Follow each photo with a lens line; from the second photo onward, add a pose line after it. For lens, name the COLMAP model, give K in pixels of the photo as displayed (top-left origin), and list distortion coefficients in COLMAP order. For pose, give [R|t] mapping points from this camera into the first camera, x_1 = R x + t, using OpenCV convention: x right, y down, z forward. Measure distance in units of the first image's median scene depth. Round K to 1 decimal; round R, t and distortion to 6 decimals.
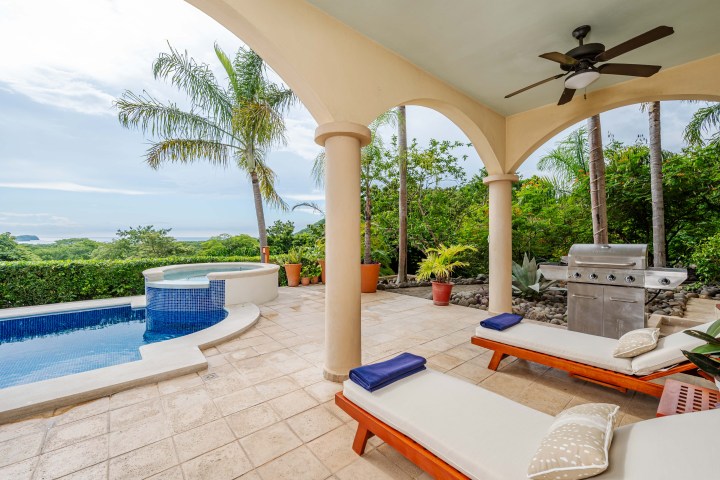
lens RADIAL K [[297.1, 0, 358.6], [0, 297.1, 232.3], [0, 0, 1]] dist [-0.005002, -0.000550]
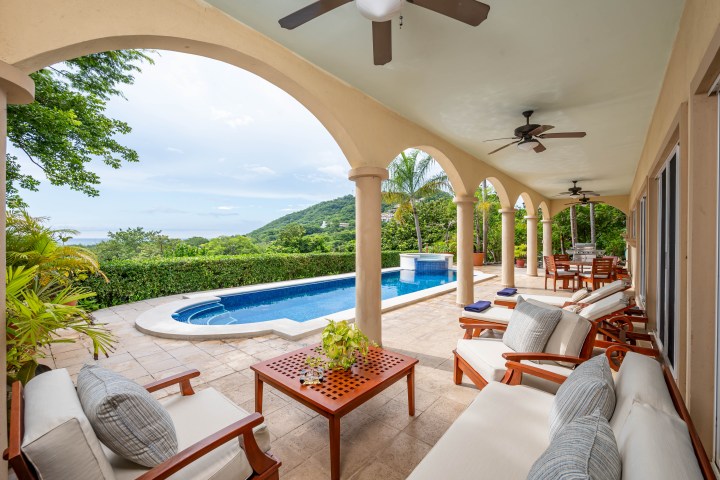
lens RADIAL K [[297.1, 0, 361.3], [0, 297.1, 240.8], [0, 0, 1]] dist [-0.005002, -0.000550]
pose [[0.985838, -0.001901, 0.167691, -1.263322], [-0.002417, 0.999671, 0.025543, -0.038052], [-0.167684, -0.025586, 0.985509, -1.070636]]
